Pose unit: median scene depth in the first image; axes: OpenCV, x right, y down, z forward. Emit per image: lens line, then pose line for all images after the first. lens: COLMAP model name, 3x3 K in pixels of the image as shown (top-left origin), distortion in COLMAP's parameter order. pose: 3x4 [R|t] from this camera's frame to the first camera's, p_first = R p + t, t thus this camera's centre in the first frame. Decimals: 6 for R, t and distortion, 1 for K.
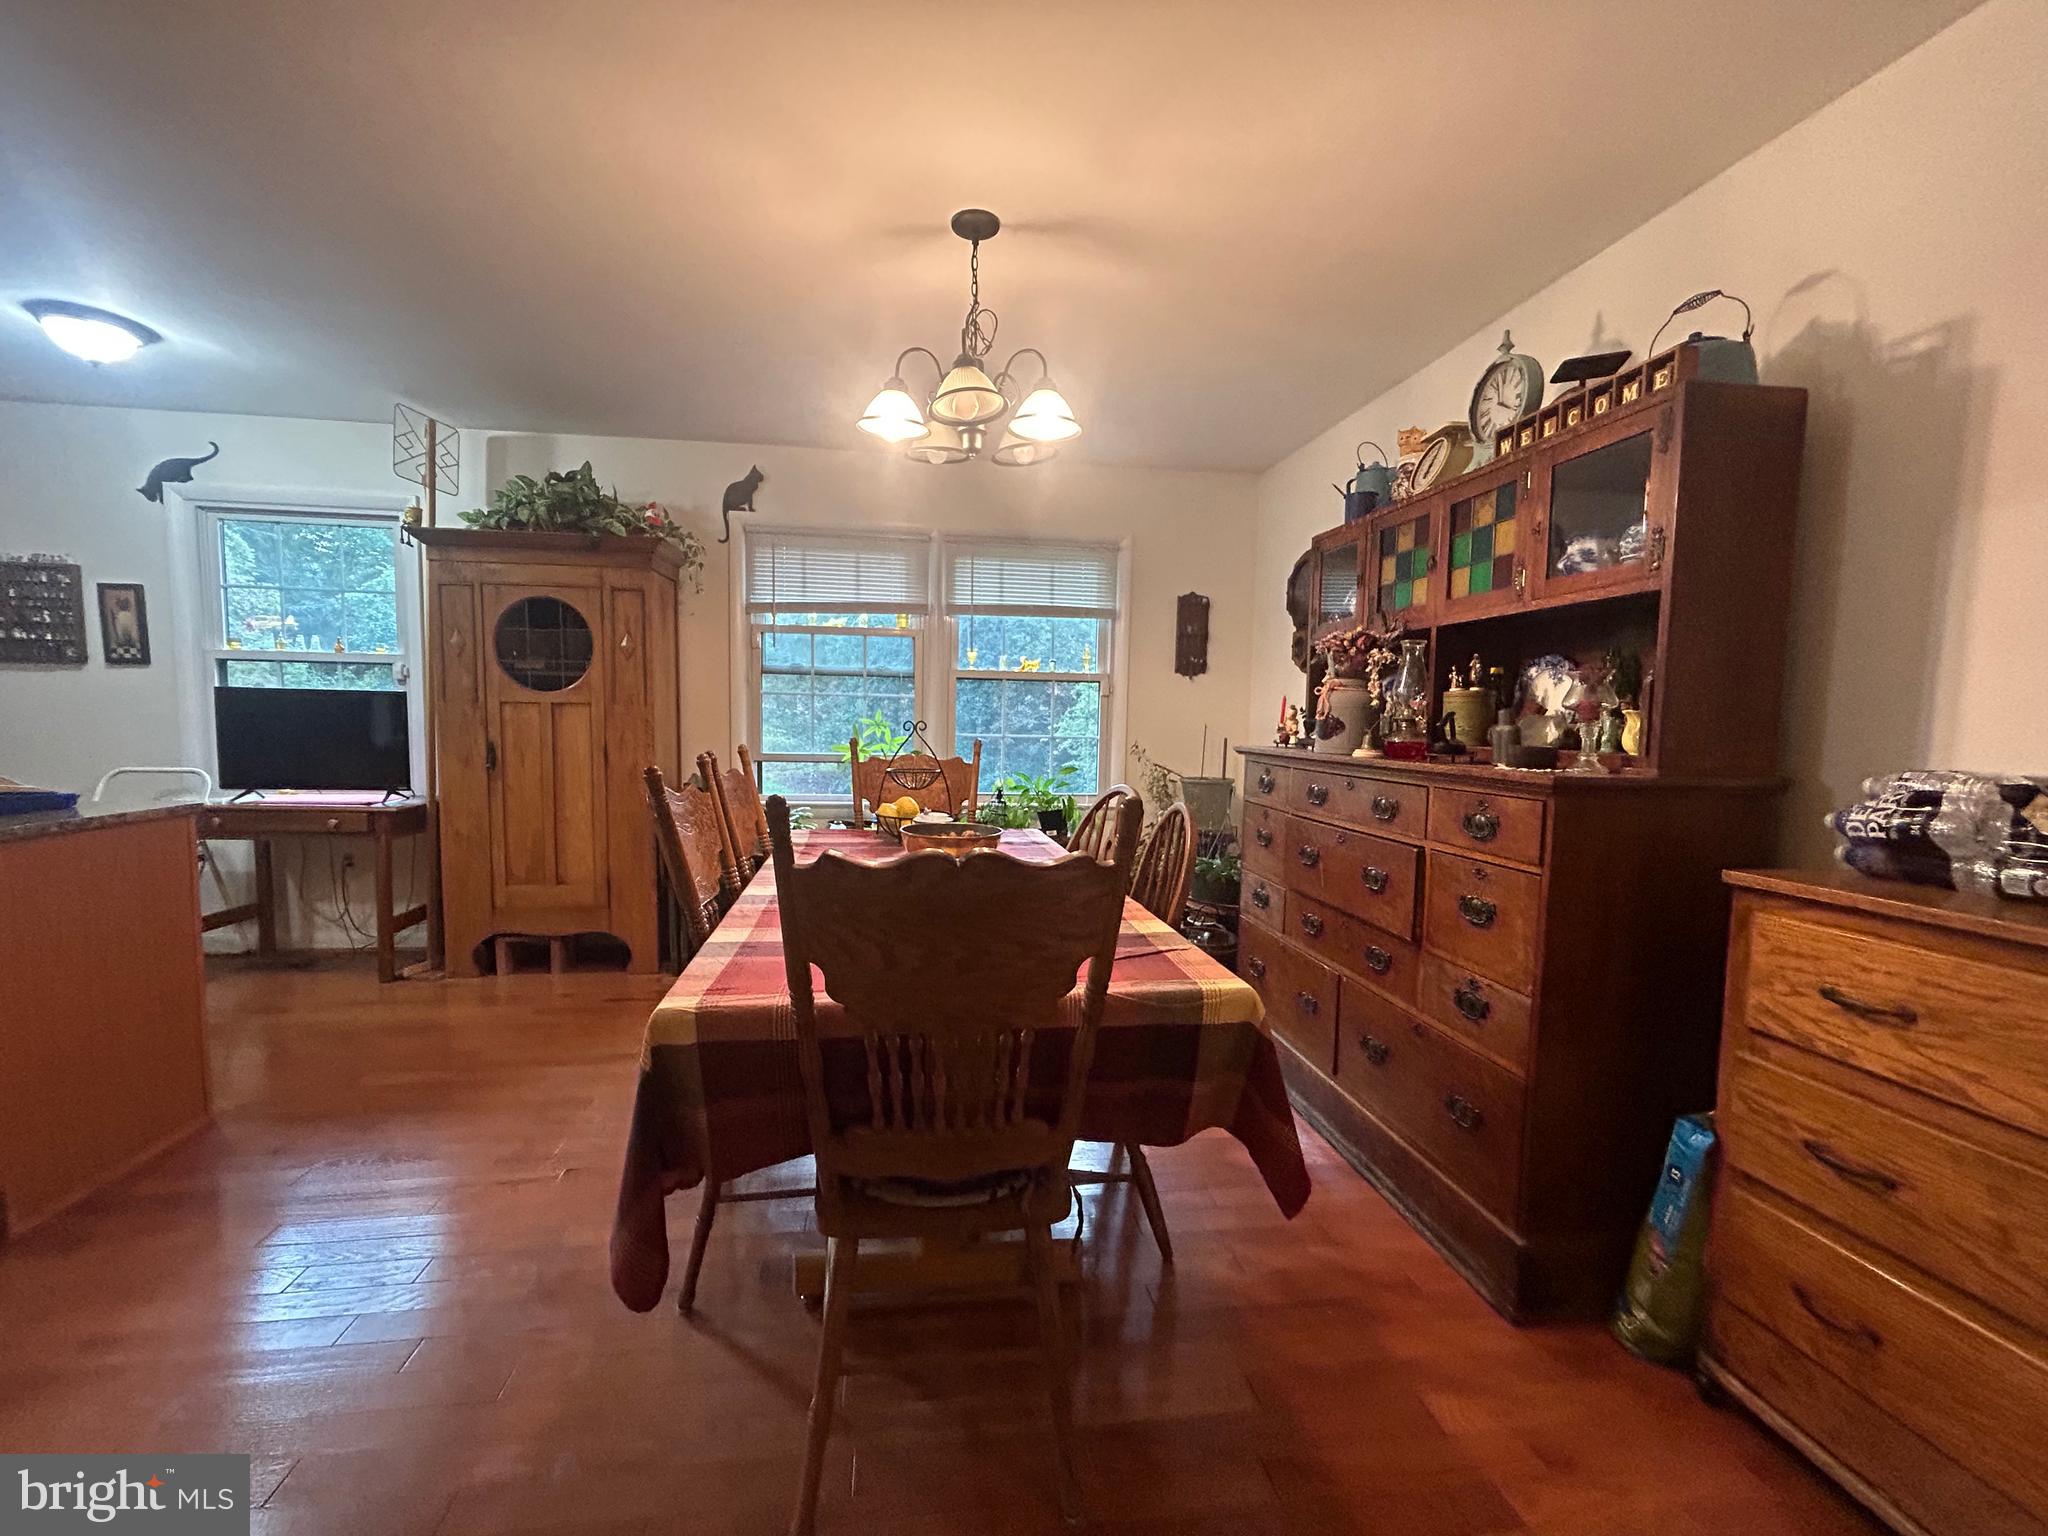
lens RADIAL K [[828.6, 0, 1013.2], [0, 828.6, 780.8], [0, 0, 1]] dist [-0.000416, 0.000567]
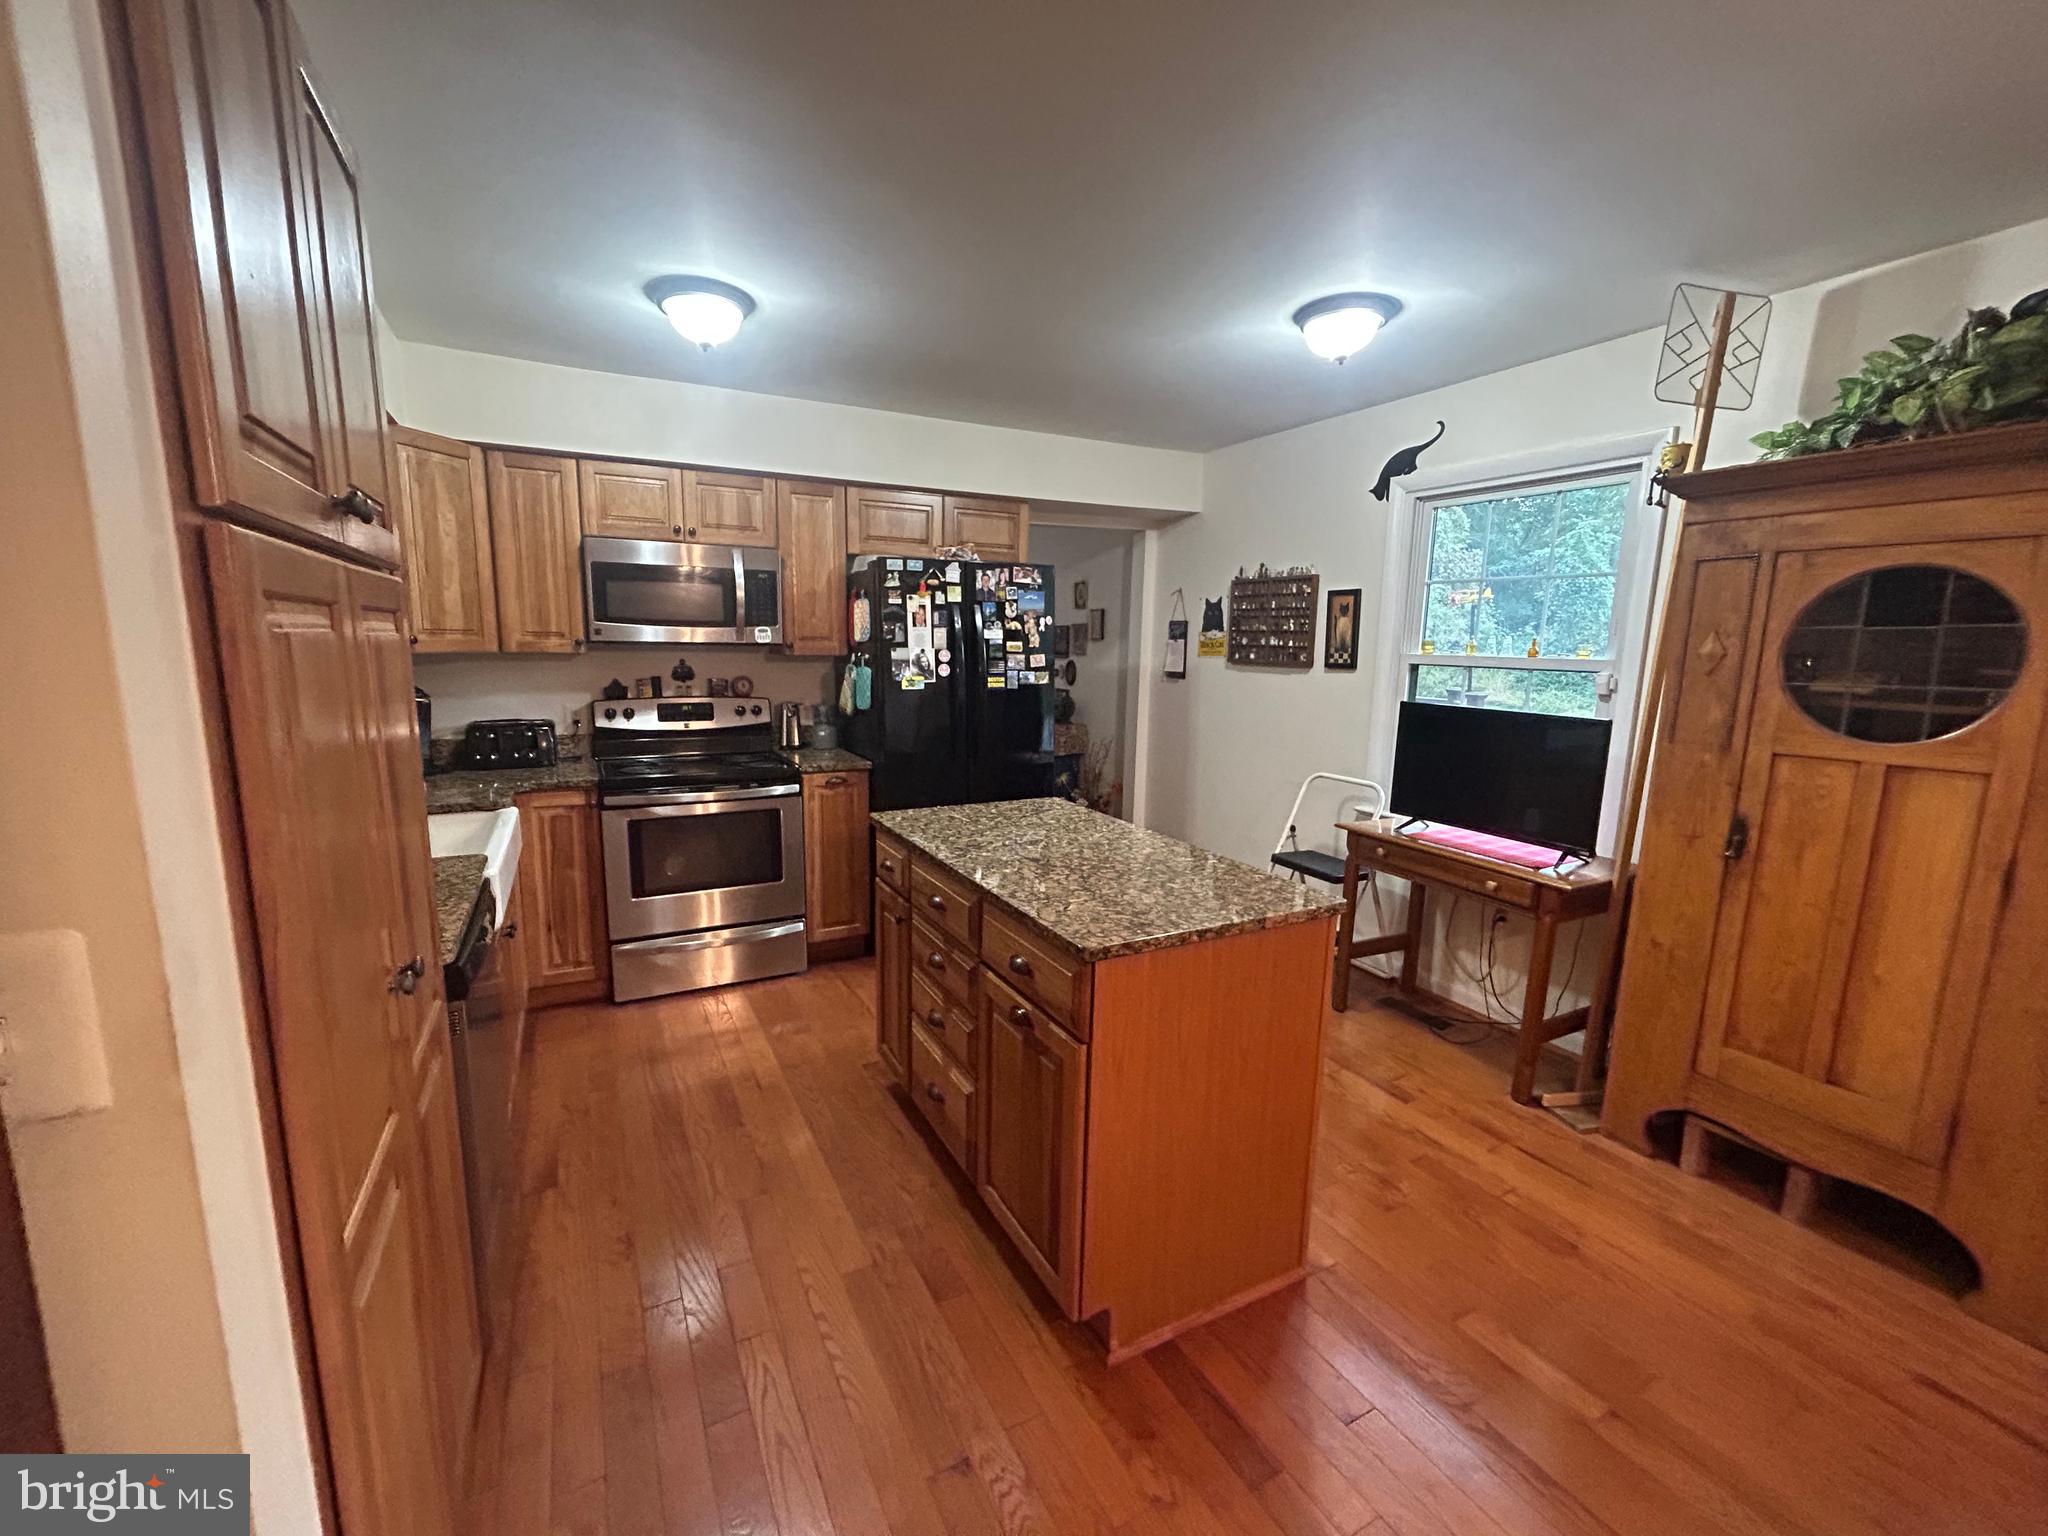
lens RADIAL K [[828.6, 0, 1012.6], [0, 828.6, 775.5], [0, 0, 1]] dist [-0.000416, 0.000567]
pose [[0.341673, 0.141634, -0.929085, -0.265982], [-0.088312, 0.989043, 0.118298, -0.106137], [0.935660, 0.041630, 0.350438, 0.301085]]
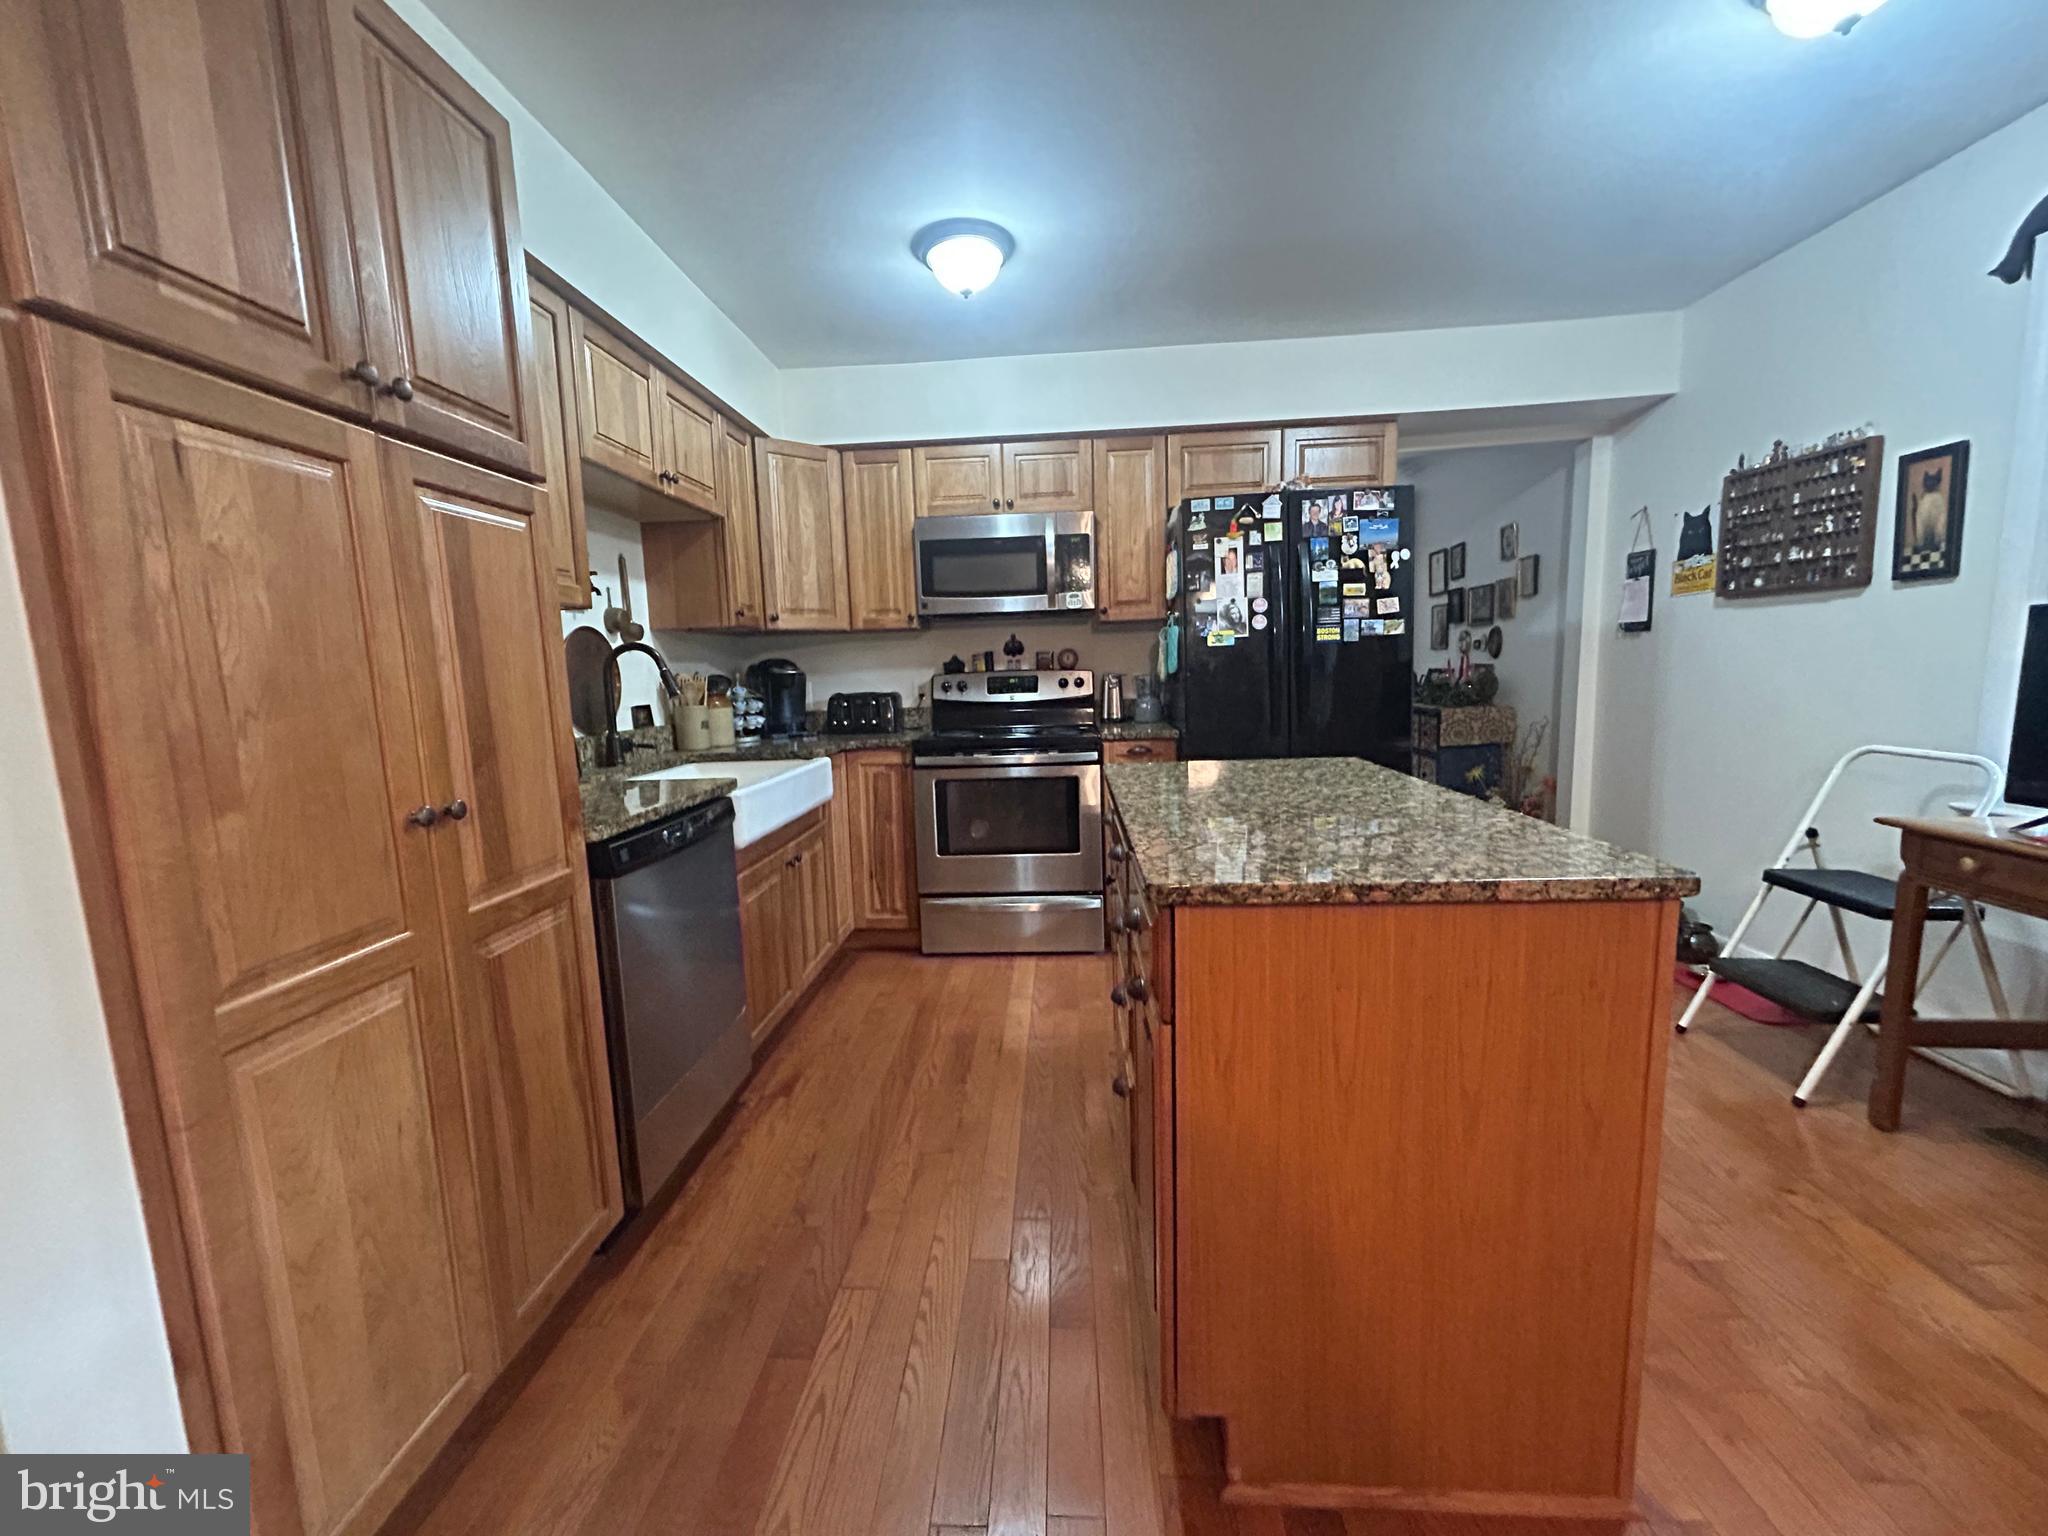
lens RADIAL K [[828.6, 0, 1015.3], [0, 828.6, 778.2], [0, 0, 1]] dist [-0.000416, 0.000567]
pose [[-0.191338, 0.122713, -0.973823, -0.338848], [-0.050560, 0.989604, 0.134635, -0.045893], [0.980221, 0.074997, -0.183145, 0.499931]]
